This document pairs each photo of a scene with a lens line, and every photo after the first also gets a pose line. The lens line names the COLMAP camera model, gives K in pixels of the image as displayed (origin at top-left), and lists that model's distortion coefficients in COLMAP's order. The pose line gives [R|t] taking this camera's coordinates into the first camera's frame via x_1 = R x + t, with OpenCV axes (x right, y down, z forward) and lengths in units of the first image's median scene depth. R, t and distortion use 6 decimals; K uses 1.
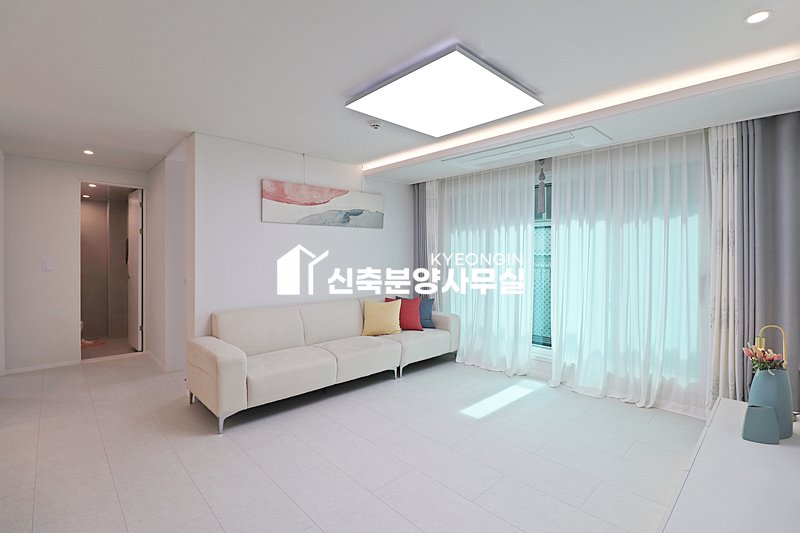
lens RADIAL K [[369.0, 0, 411.0], [0, 369.0, 259.0], [0, 0, 1]] dist [-0.004675, -0.003281]
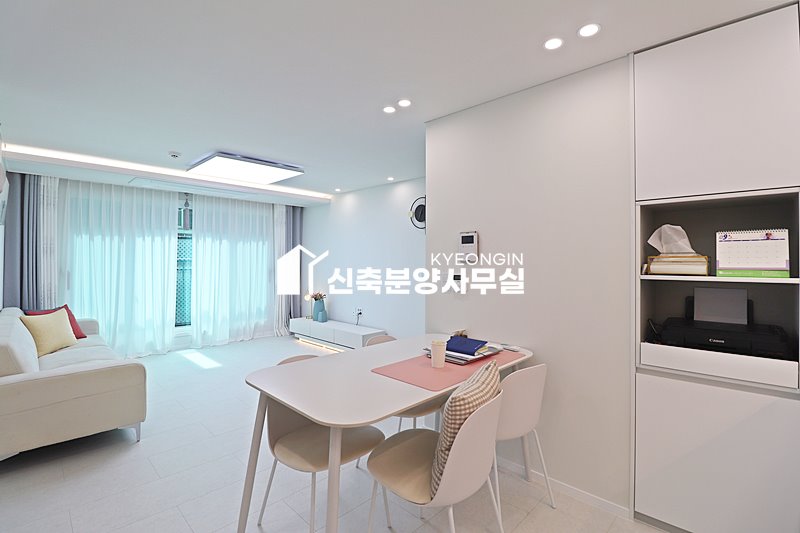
lens RADIAL K [[369.0, 0, 402.3], [0, 369.0, 259.0], [0, 0, 1]] dist [-0.004675, -0.003281]
pose [[-0.019603, 0.001638, 0.999806, -1.065031], [0.002898, 0.999995, -0.001582, -0.009234], [-0.999804, 0.002867, -0.019608, 0.201087]]
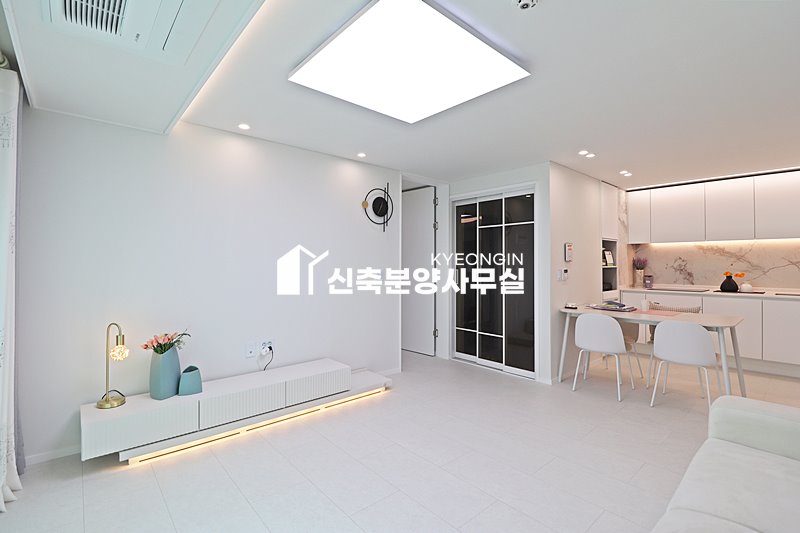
lens RADIAL K [[369.0, 0, 406.3], [0, 369.0, 260.7], [0, 0, 1]] dist [-0.004675, -0.003281]
pose [[-0.998678, -0.002655, 0.051340, 0.028016], [-0.002753, 0.999995, -0.001836, -0.003201], [-0.051335, -0.001975, -0.998680, 1.190416]]
